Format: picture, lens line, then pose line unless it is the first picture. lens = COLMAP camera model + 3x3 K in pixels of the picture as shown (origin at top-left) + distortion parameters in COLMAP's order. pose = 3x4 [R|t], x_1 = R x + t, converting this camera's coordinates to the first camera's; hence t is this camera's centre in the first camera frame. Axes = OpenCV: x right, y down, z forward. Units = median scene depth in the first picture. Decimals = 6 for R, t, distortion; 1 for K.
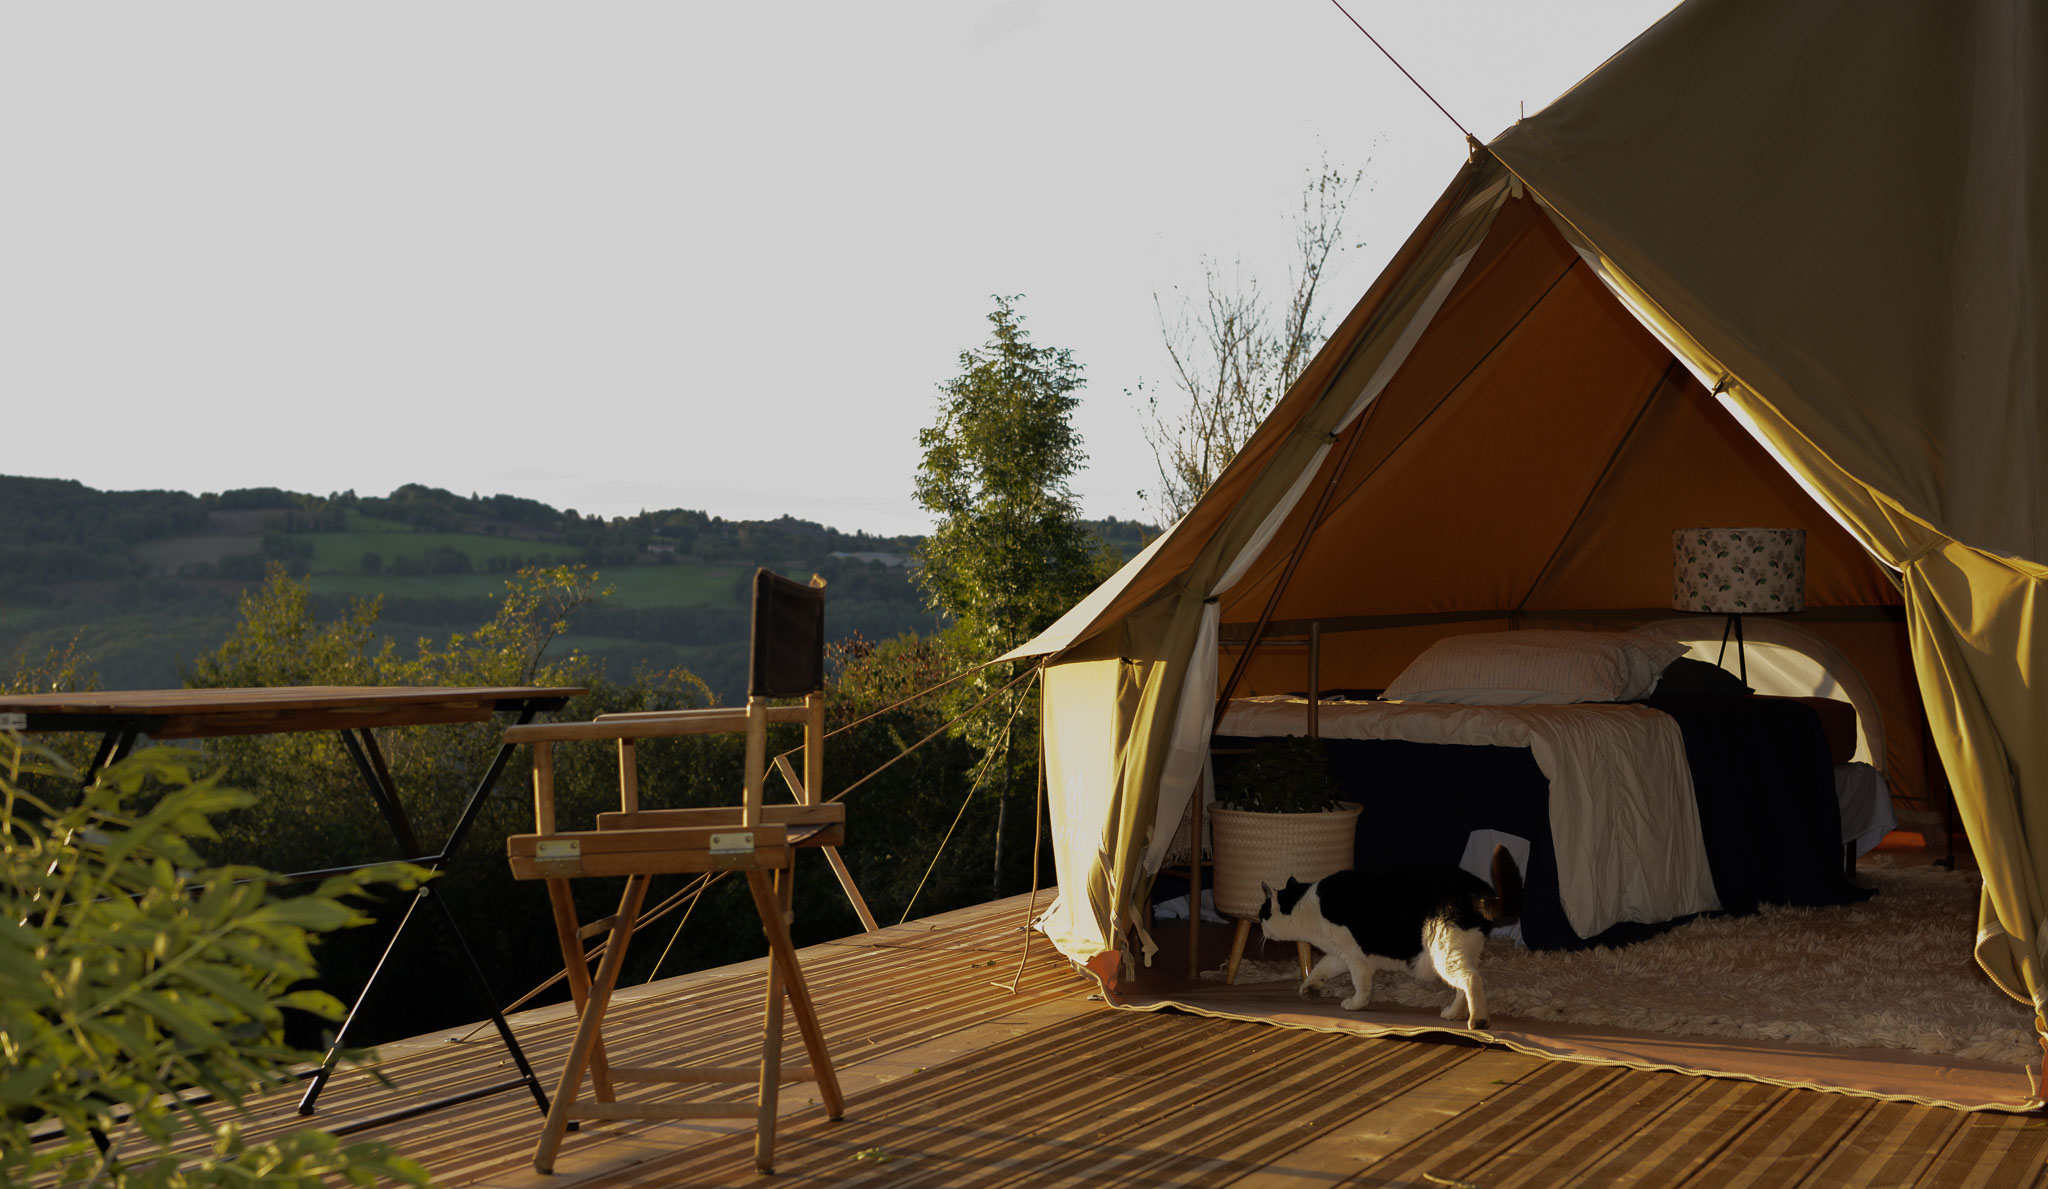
lens RADIAL K [[2731.3, 0, 1024.0], [0, 2731.3, 594.5], [0, 0, 1]] dist [0.011607, 0.020954]
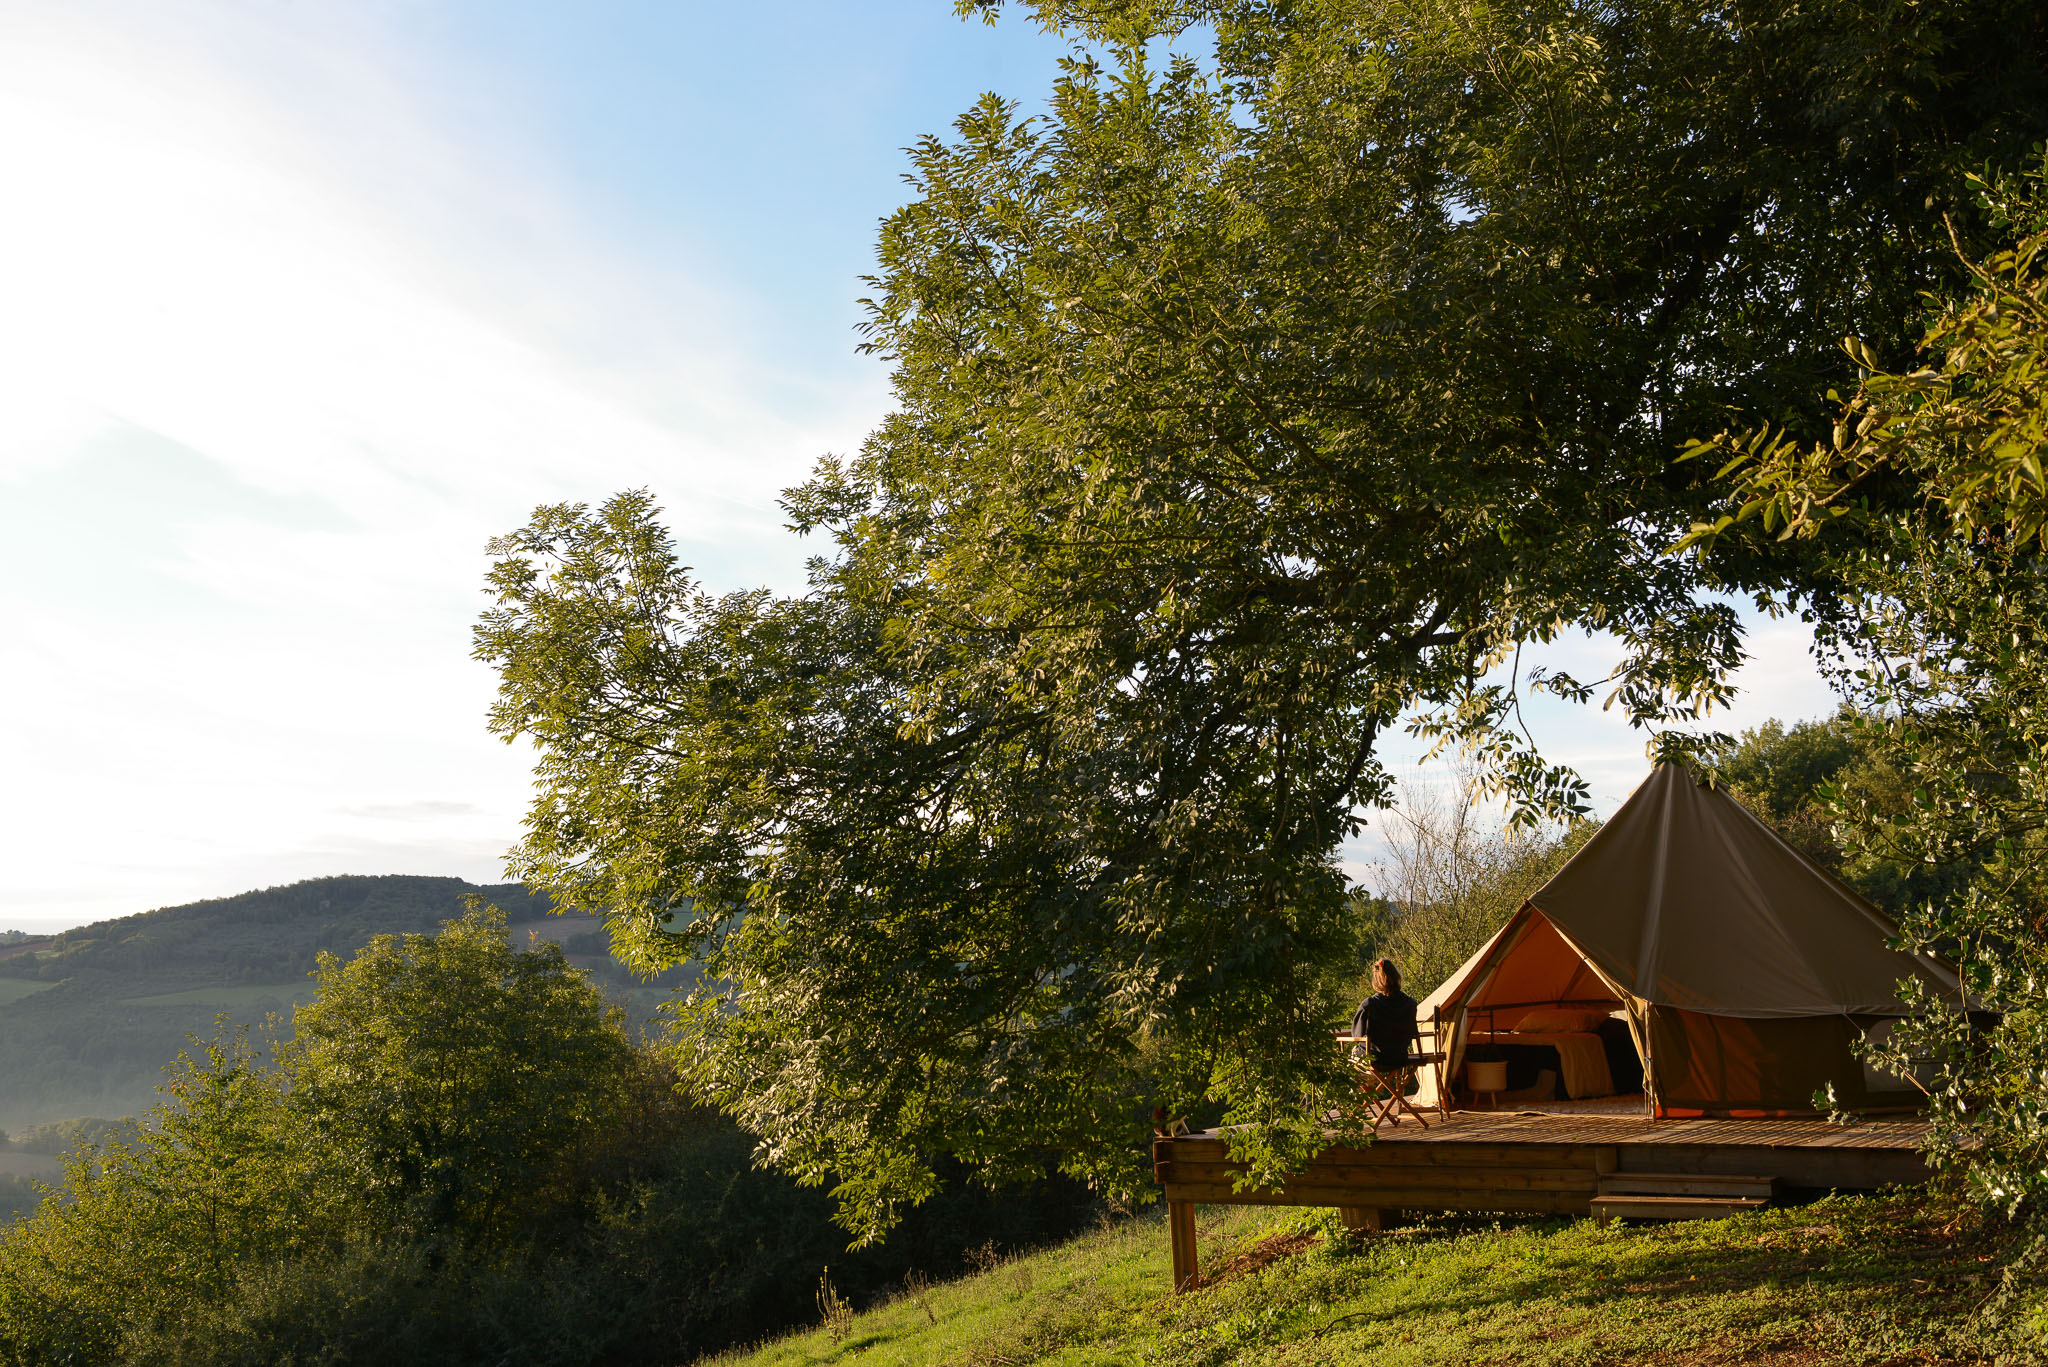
lens RADIAL K [[2170.7, 0, 1112.6], [0, 2170.7, 681.9], [0, 0, 1]] dist [0.123377, -0.000591]
pose [[0.998379, -0.027234, -0.049979, -0.262556], [0.020760, 0.991843, -0.125767, -0.075006], [0.052996, 0.124526, 0.990800, -2.148860]]
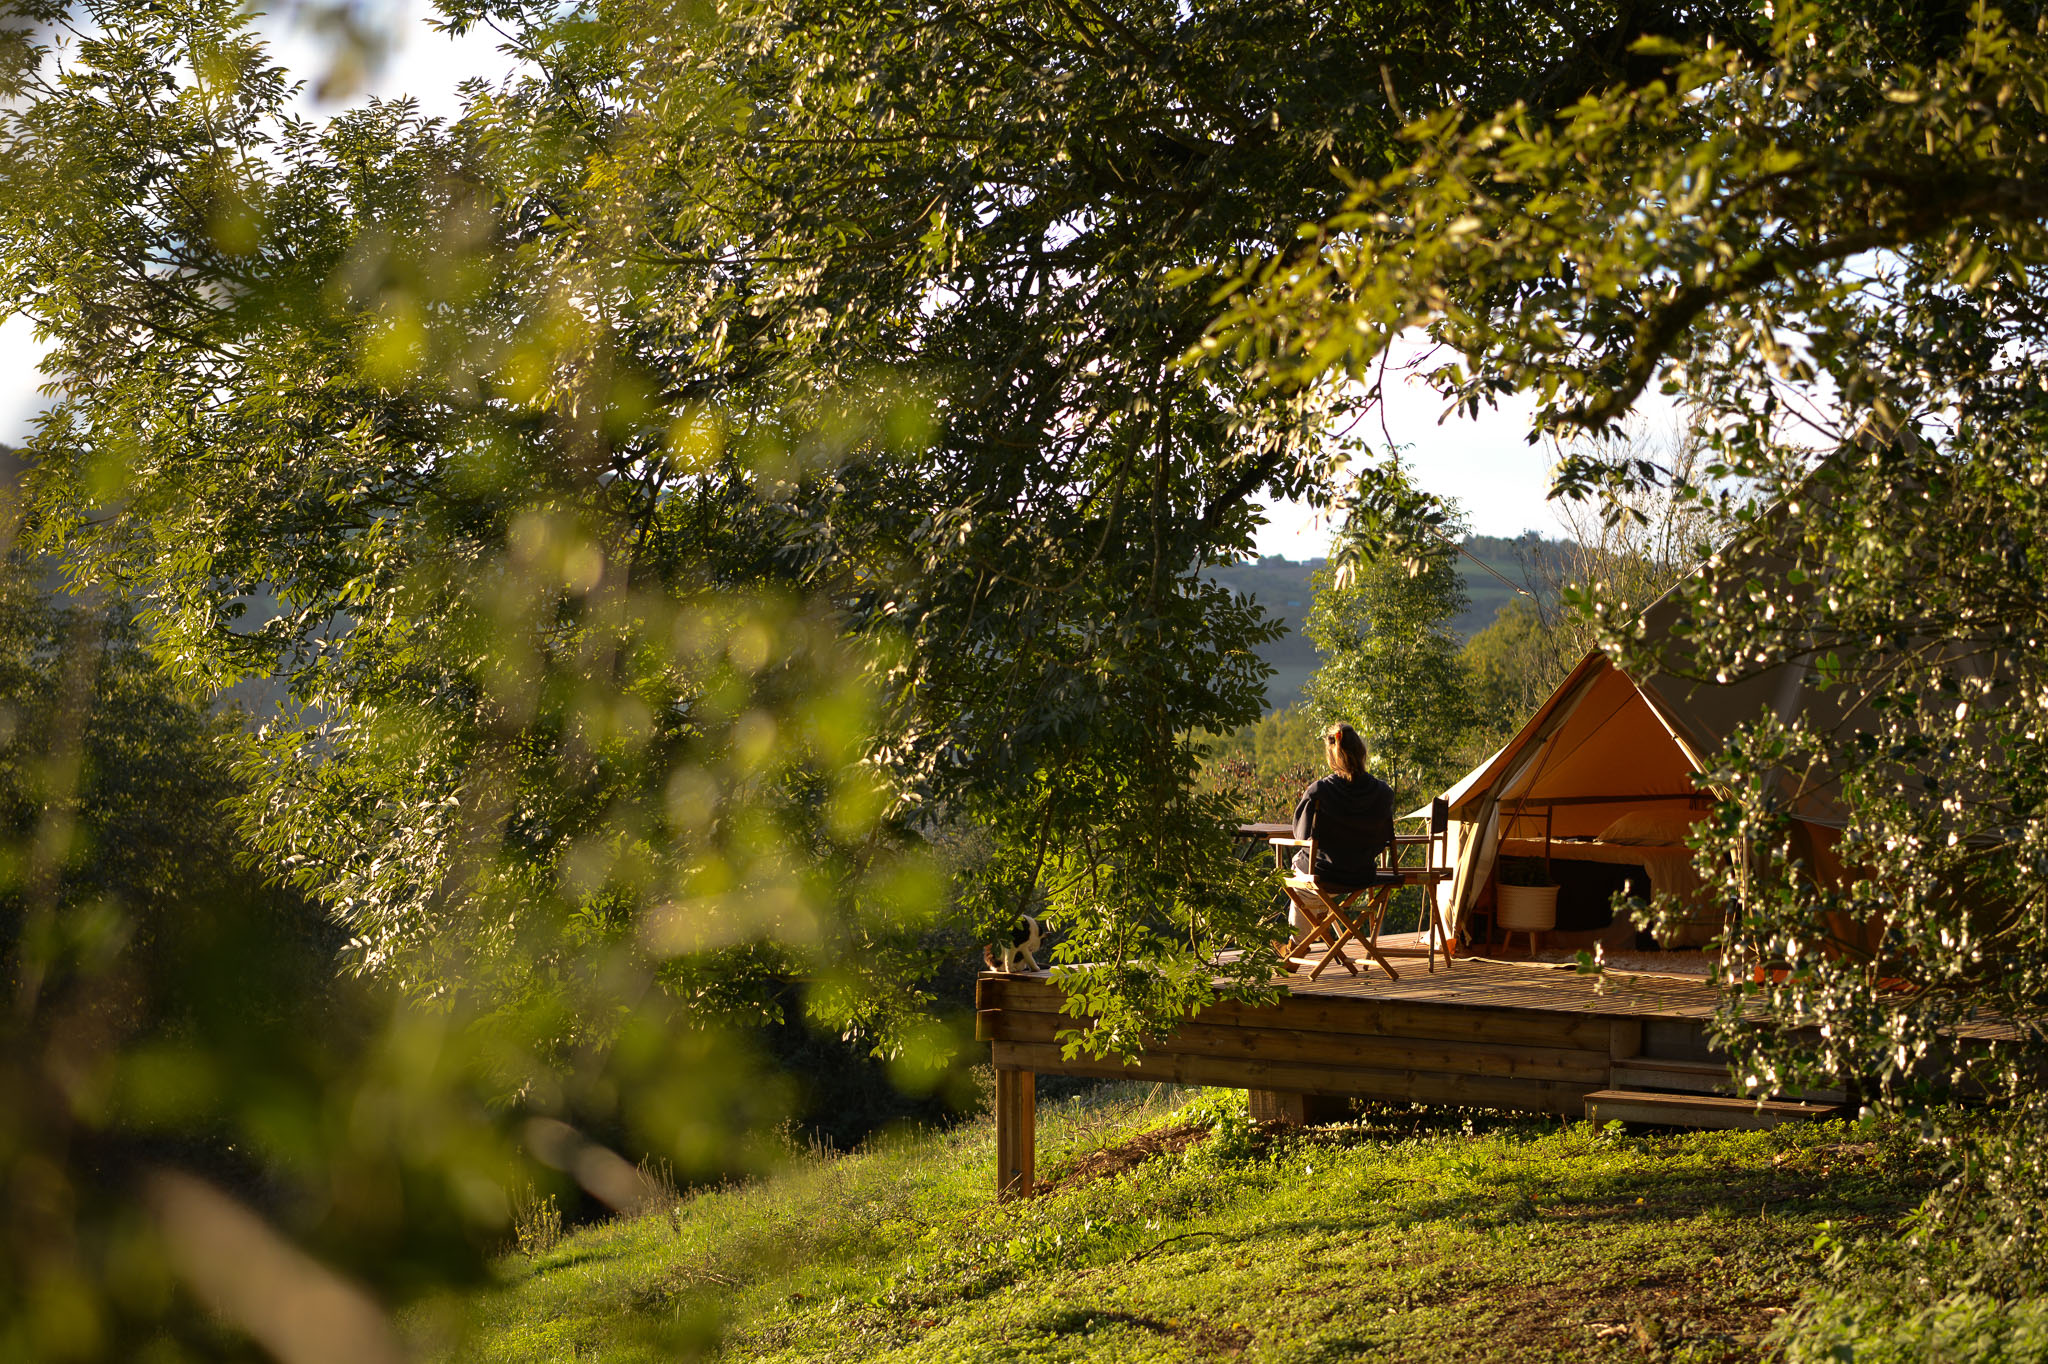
lens RADIAL K [[4084.4, 0, 1024.0], [0, 4084.4, 682.0], [0, 0, 1]] dist [-0.570204, 10.279663]
pose [[0.995451, 0.035222, -0.088520, -0.037416], [-0.034535, 0.999360, 0.009281, -0.122253], [0.088790, -0.006182, 0.996031, -2.683858]]
